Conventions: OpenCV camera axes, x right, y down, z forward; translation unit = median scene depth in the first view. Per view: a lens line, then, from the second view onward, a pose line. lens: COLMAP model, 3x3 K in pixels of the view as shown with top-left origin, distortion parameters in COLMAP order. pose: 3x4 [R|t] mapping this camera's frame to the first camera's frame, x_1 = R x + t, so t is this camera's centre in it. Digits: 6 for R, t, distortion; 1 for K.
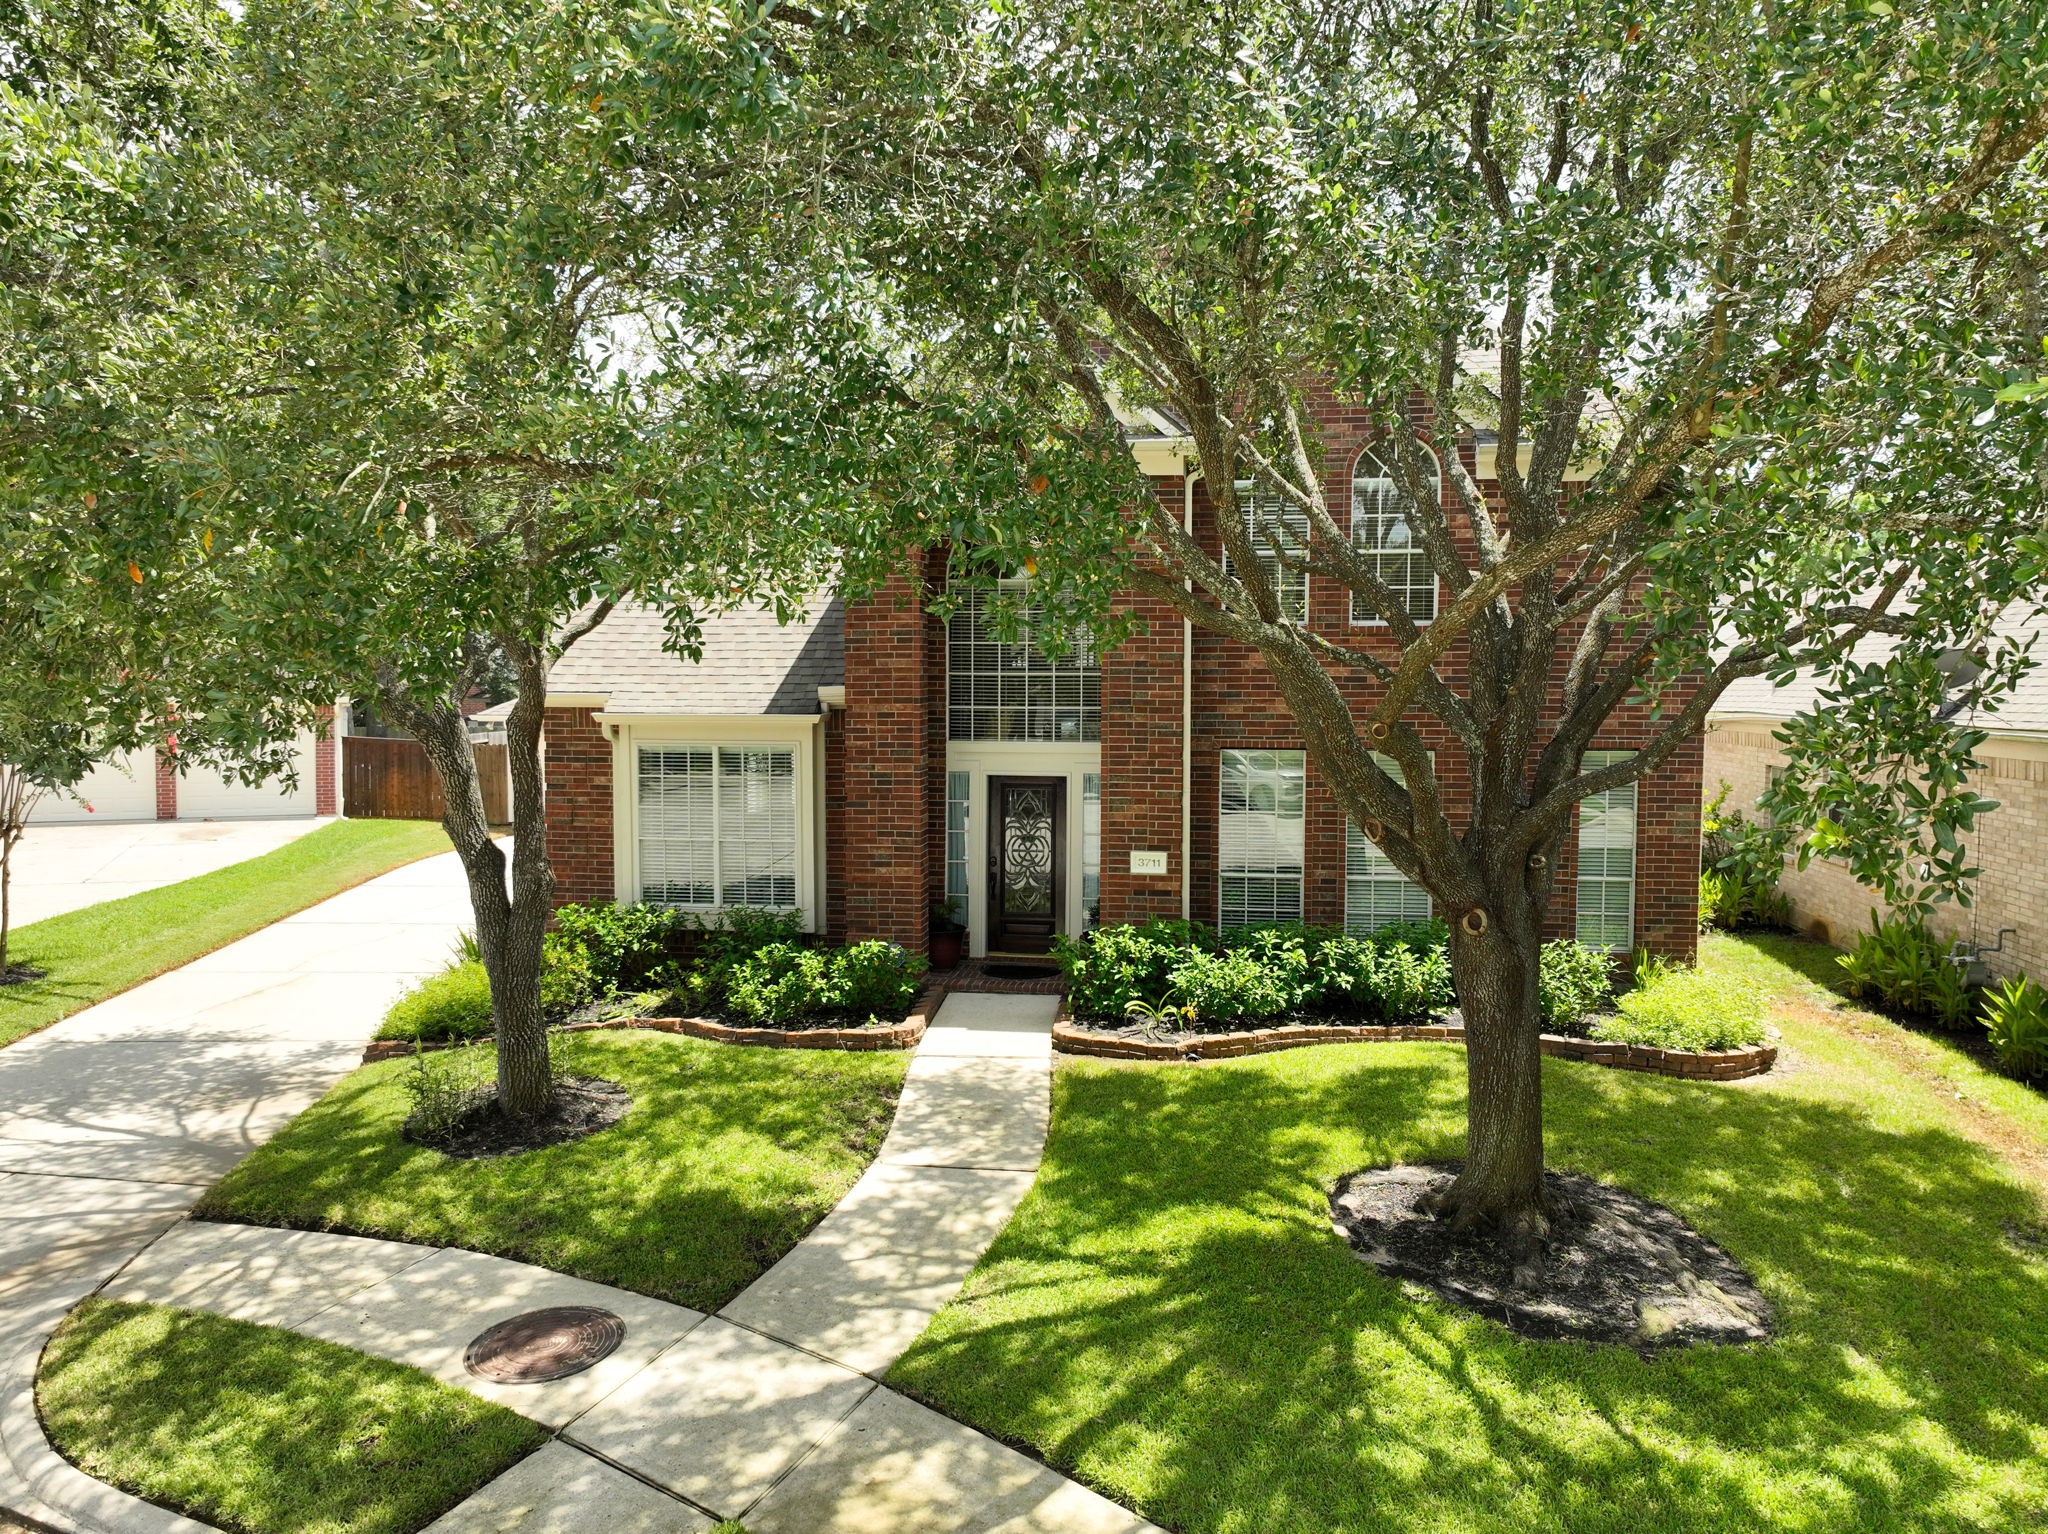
lens RADIAL K [[1376.7, 0, 1041.2], [0, 1376.7, 731.4], [0, 0, 1]] dist [-0.002664, -0.000944]
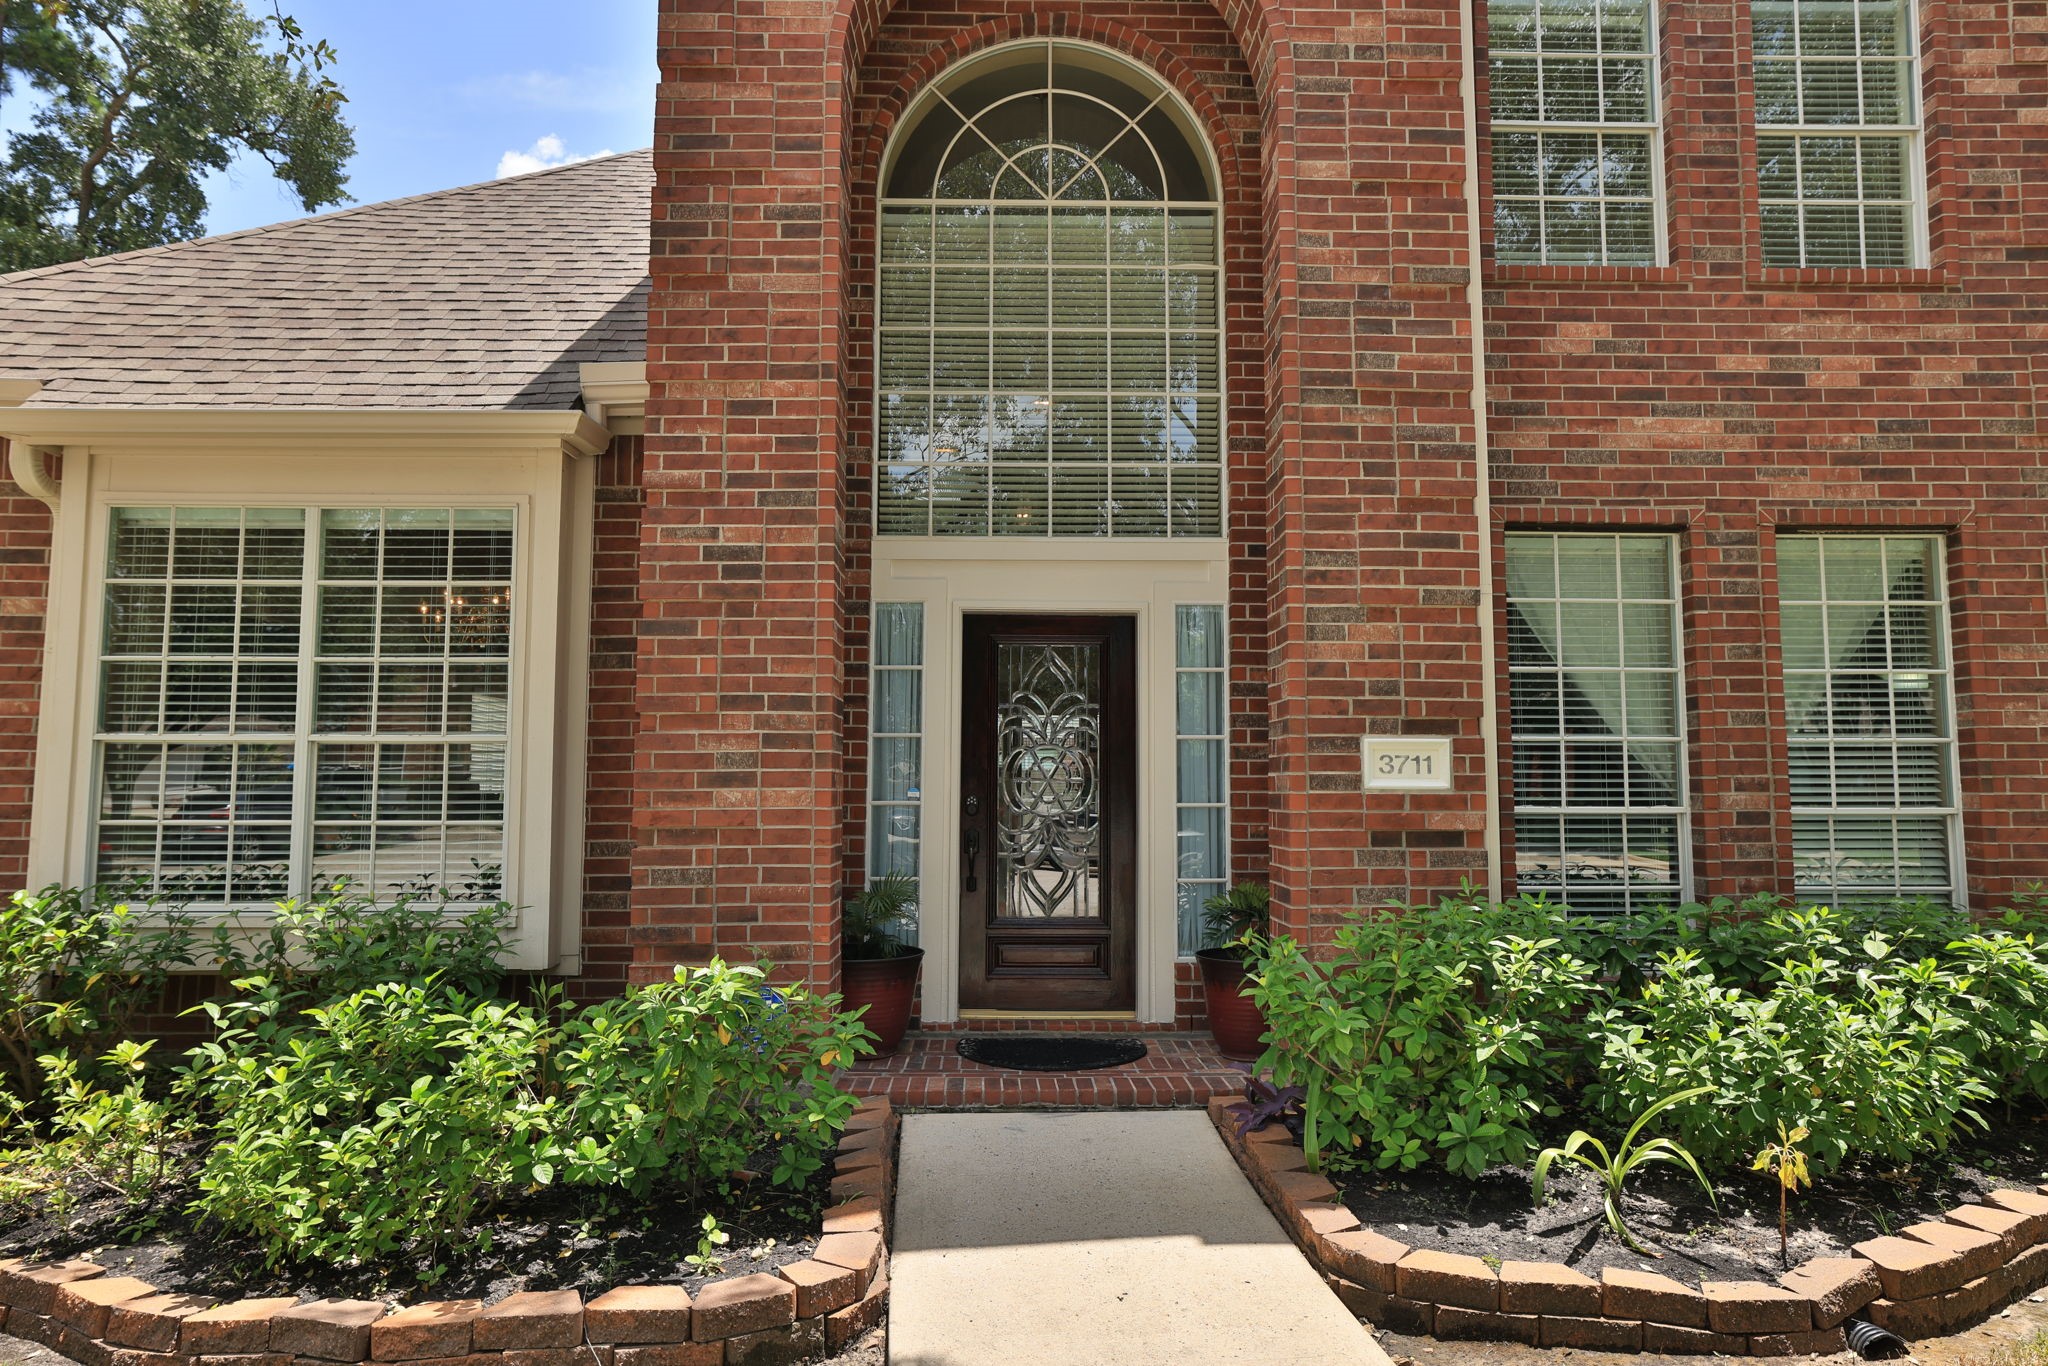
lens RADIAL K [[1236.2, 0, 1029.5], [0, 1236.2, 677.0], [0, 0, 1]] dist [-0.031308, 0.039683]
pose [[0.986952, 0.012428, 0.160535, -0.090810], [0.007463, 0.992414, -0.122712, 0.113818], [-0.160842, 0.122309, 0.979372, 0.657329]]
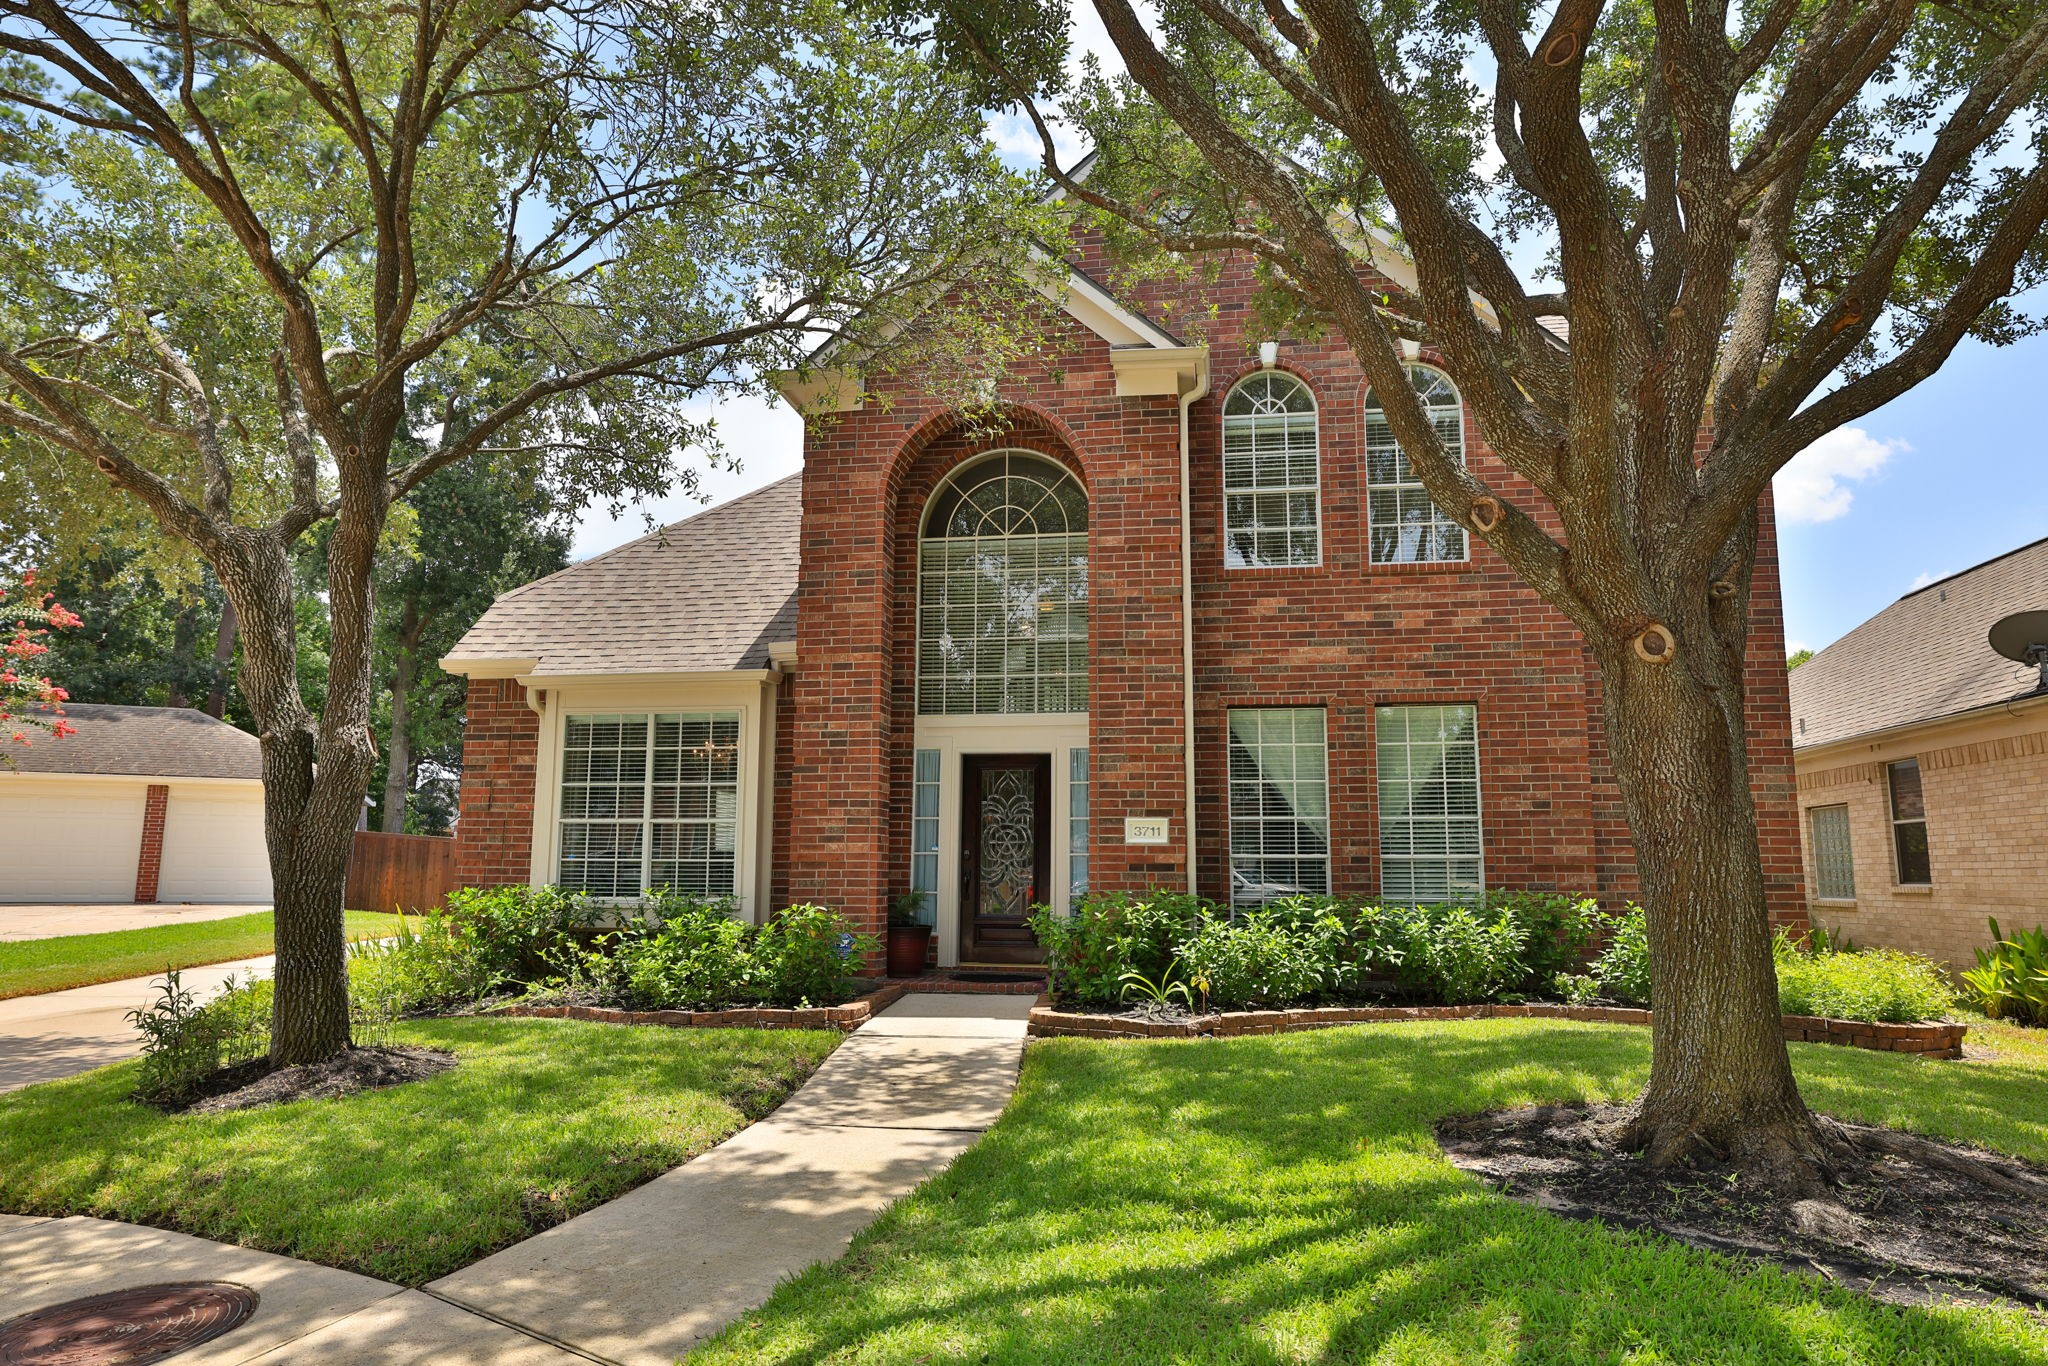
lens RADIAL K [[1236.2, 0, 1029.5], [0, 1236.2, 677.0], [0, 0, 1]] dist [-0.031308, 0.039683]
pose [[0.999913, -0.001955, -0.013019, 0.016428], [-0.000539, 0.982006, -0.188850, 0.145570], [0.013154, 0.188840, 0.981920, 0.239876]]
